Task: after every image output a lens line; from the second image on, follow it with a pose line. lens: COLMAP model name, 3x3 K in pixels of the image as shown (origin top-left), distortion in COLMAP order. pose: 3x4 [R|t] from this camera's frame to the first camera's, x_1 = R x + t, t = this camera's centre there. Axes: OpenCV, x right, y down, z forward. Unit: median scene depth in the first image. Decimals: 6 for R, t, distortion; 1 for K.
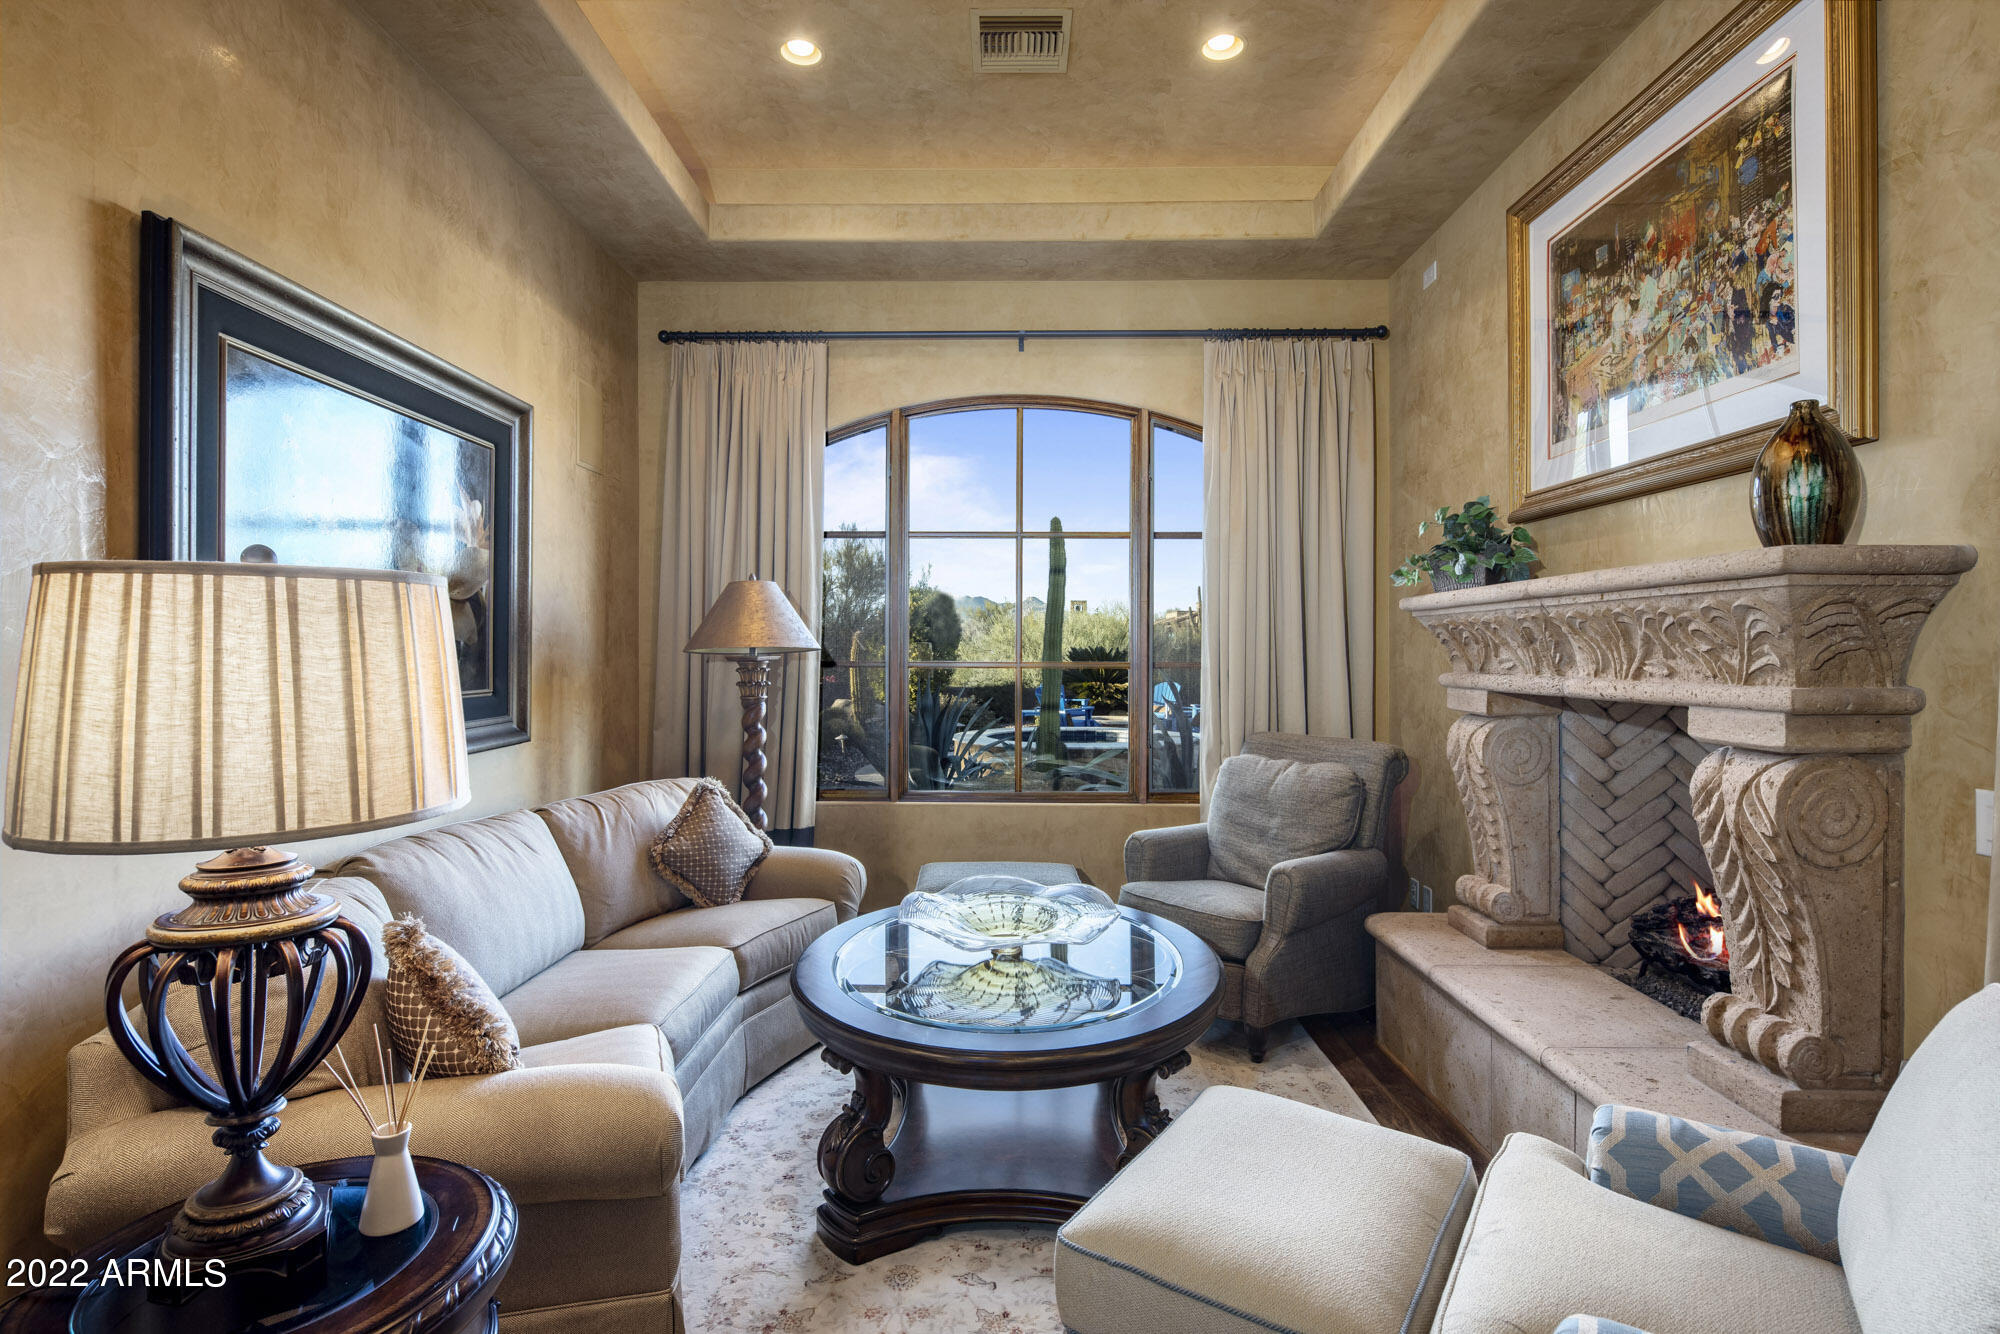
lens RADIAL K [[954.1, 0, 996.5], [0, 954.1, 657.3], [0, 0, 1]] dist [0.000696, 0.000102]
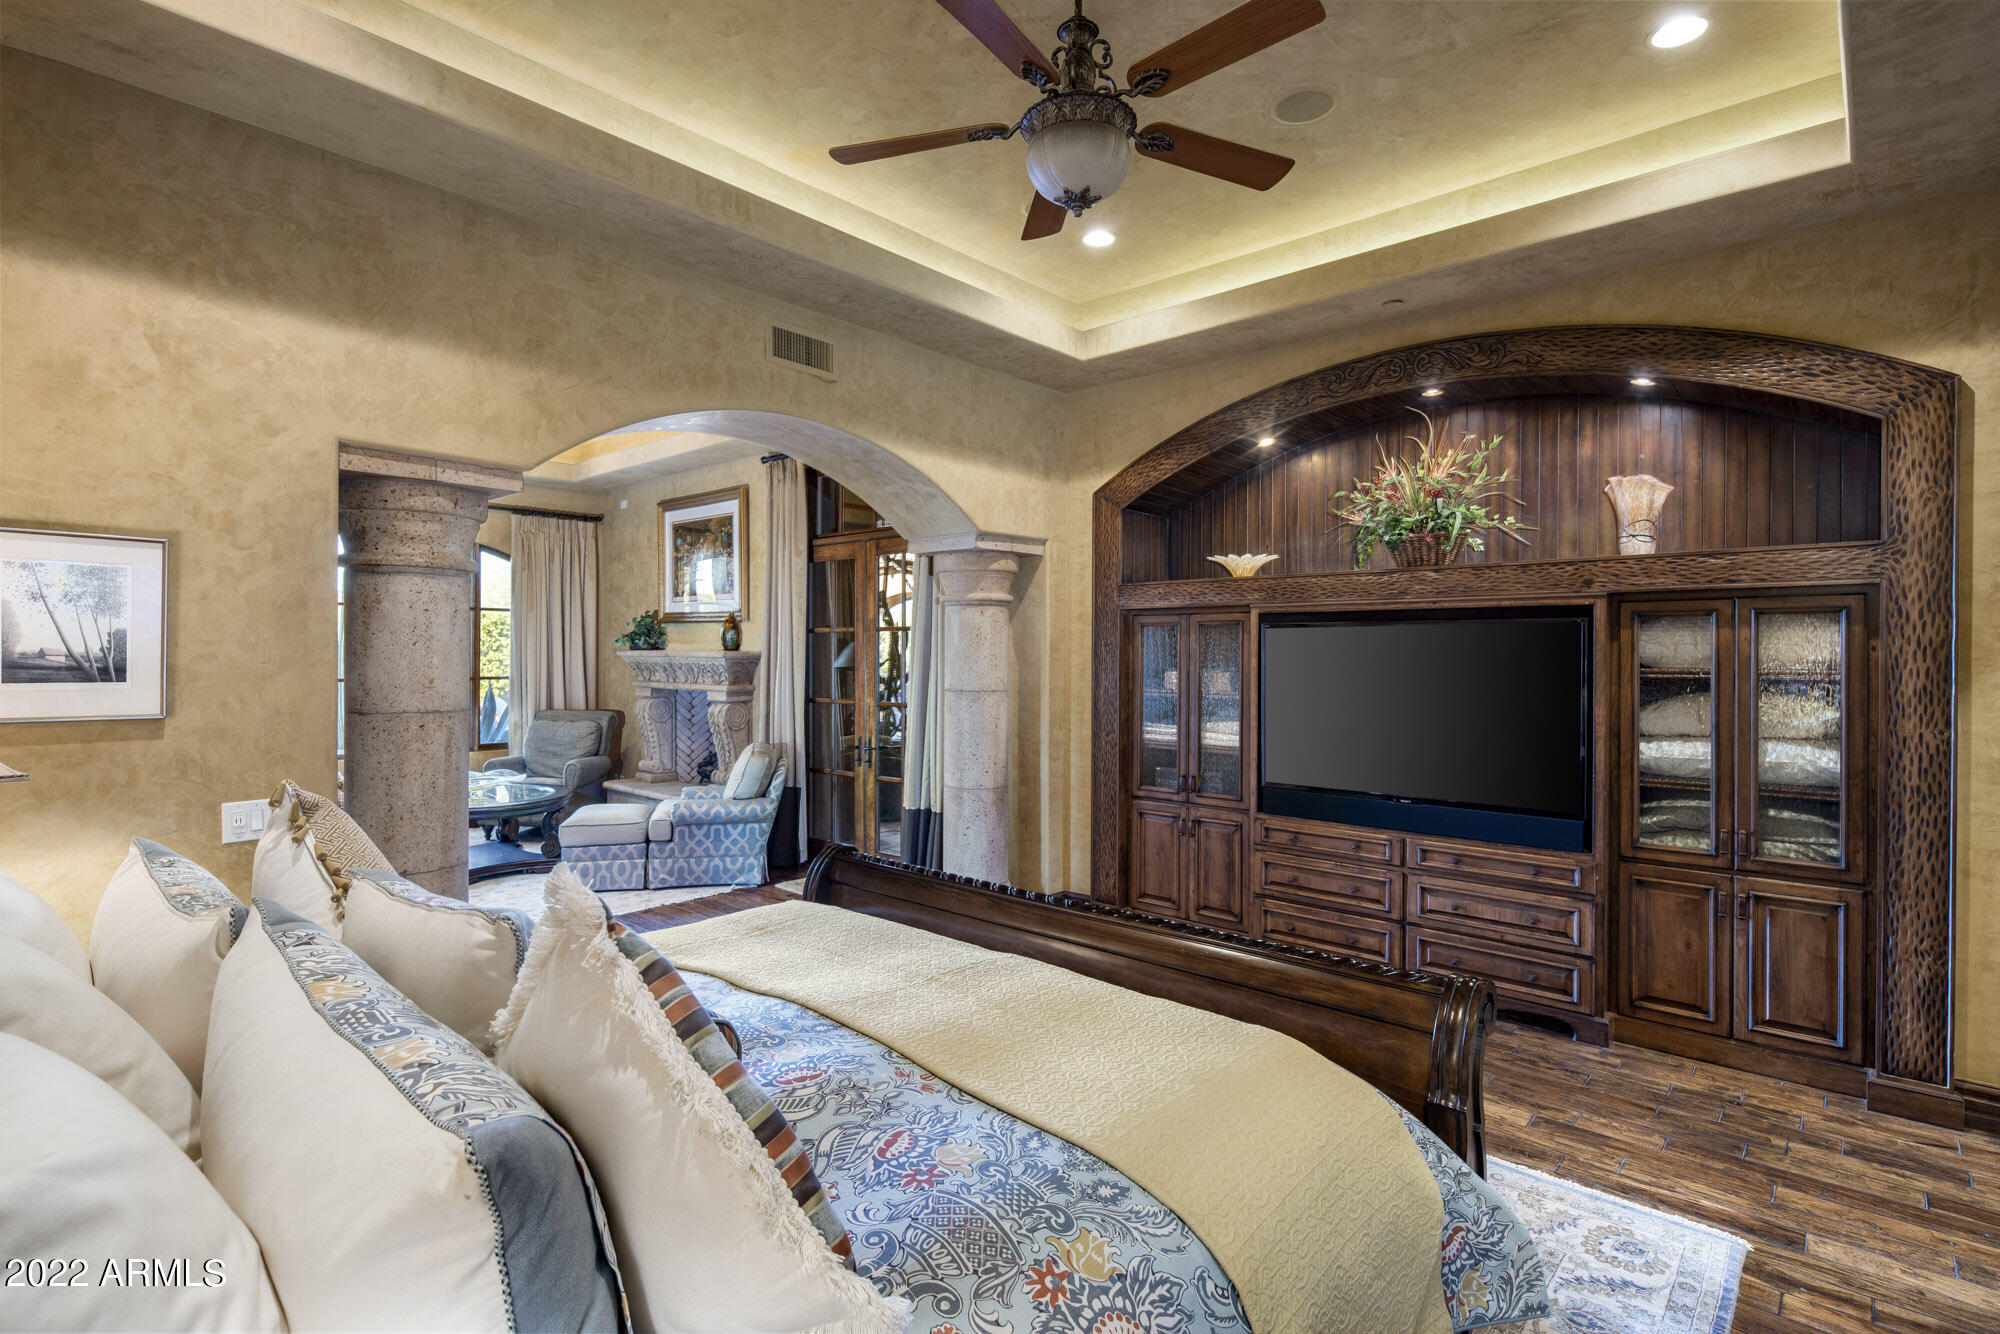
lens RADIAL K [[954.1, 0, 996.5], [0, 954.1, 657.3], [0, 0, 1]] dist [0.000696, 0.000102]
pose [[0.660231, -0.001375, 0.751061, -0.840444], [-0.002738, 0.999987, 0.004238, -0.063944], [-0.751057, -0.004855, 0.660219, -1.467329]]
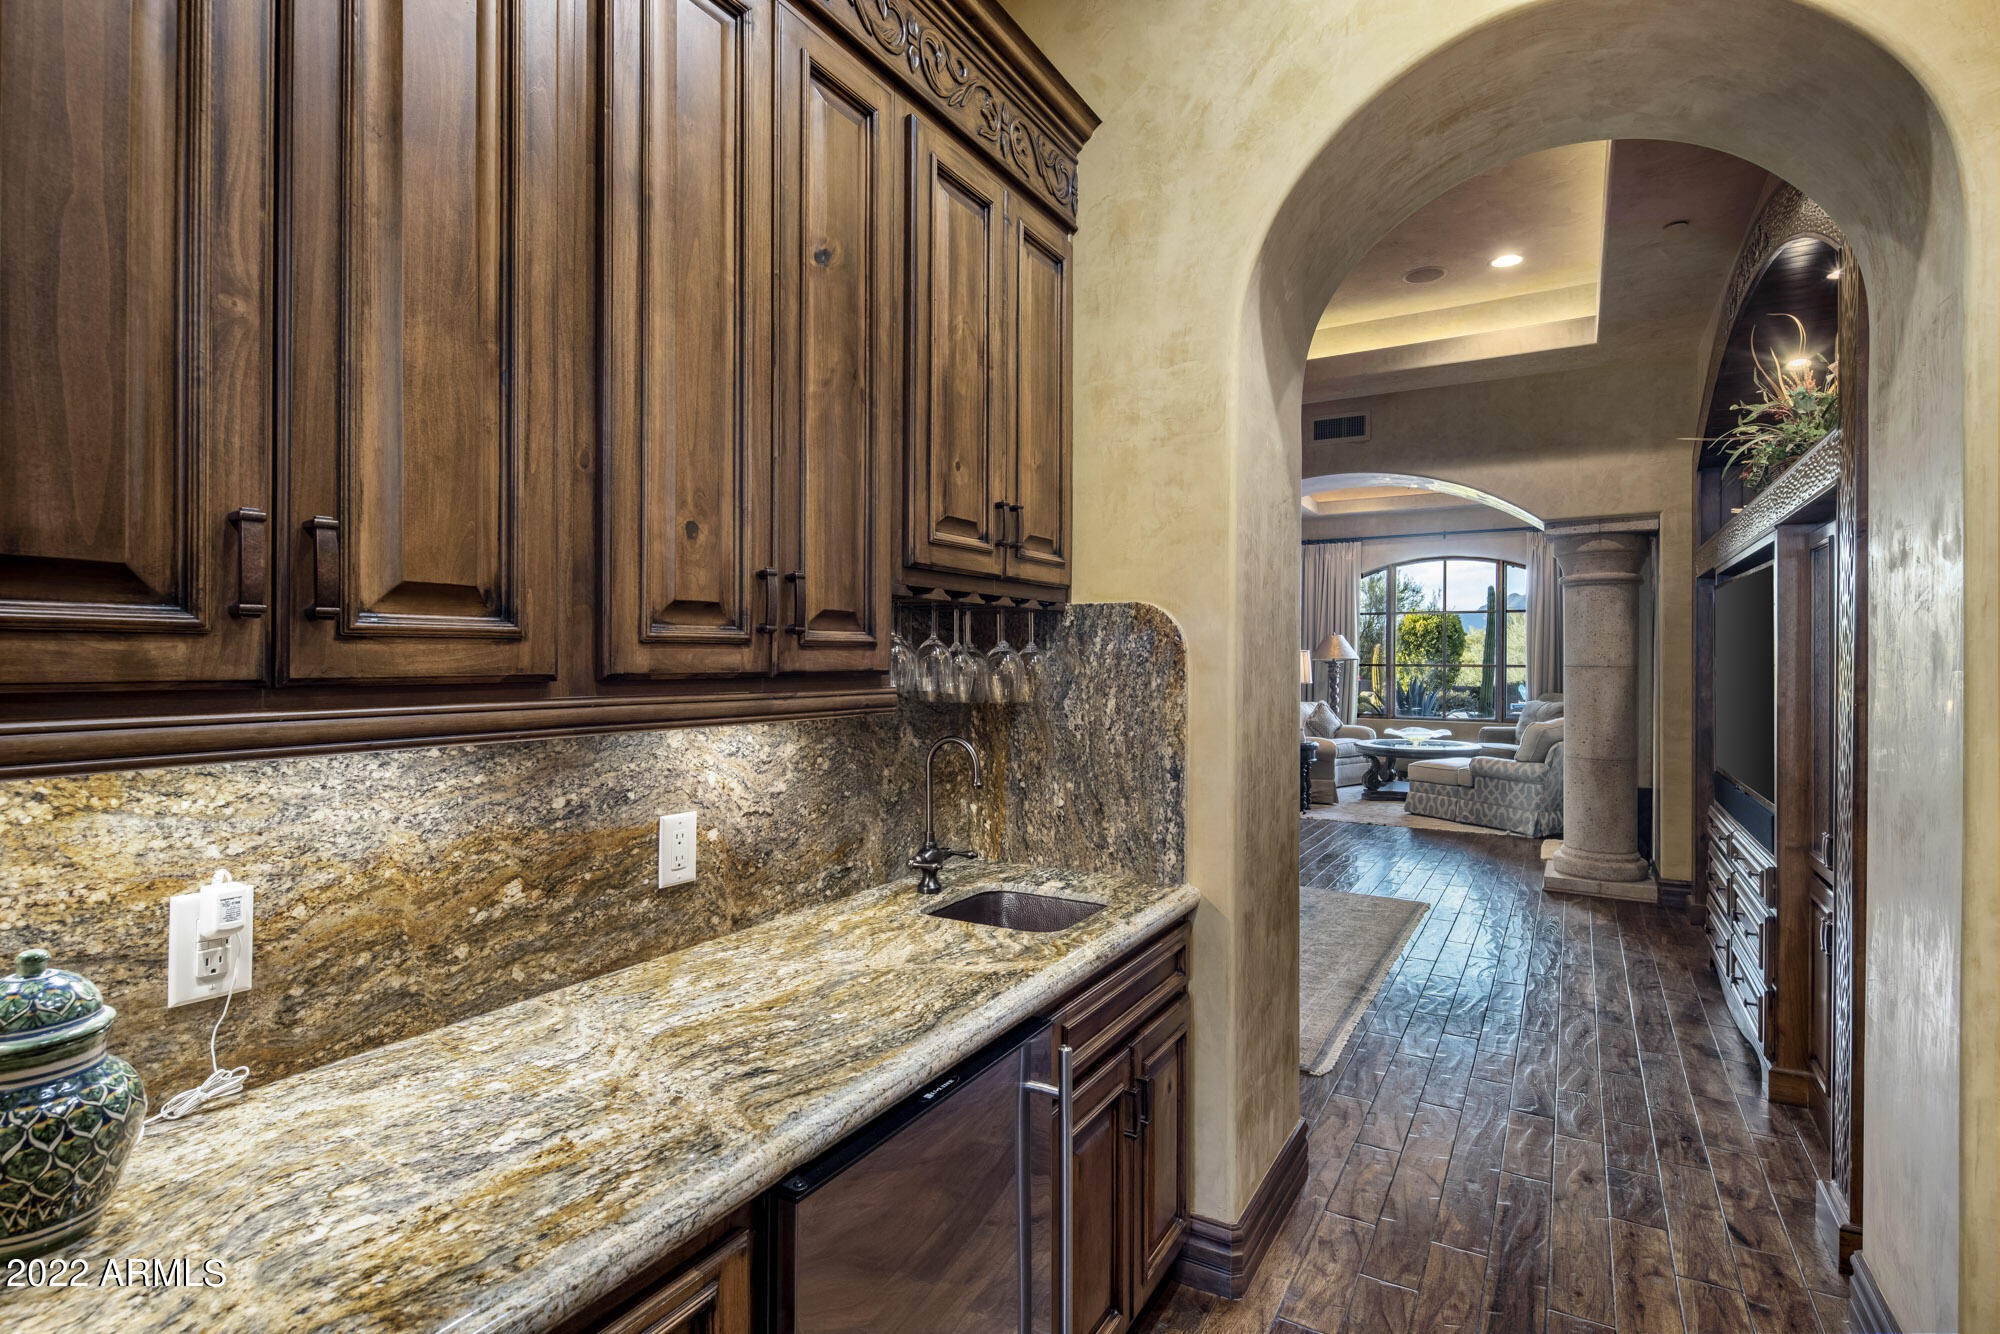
lens RADIAL K [[969.5, 0, 1000.0], [0, 969.5, 667.0], [0, 0, 1]] dist [-0.000273, -0.000076]
pose [[0.865968, 0.004402, -0.500080, 0.405635], [-0.000969, 0.999974, 0.007124, -0.006317], [0.500098, -0.005684, 0.865950, -2.491089]]
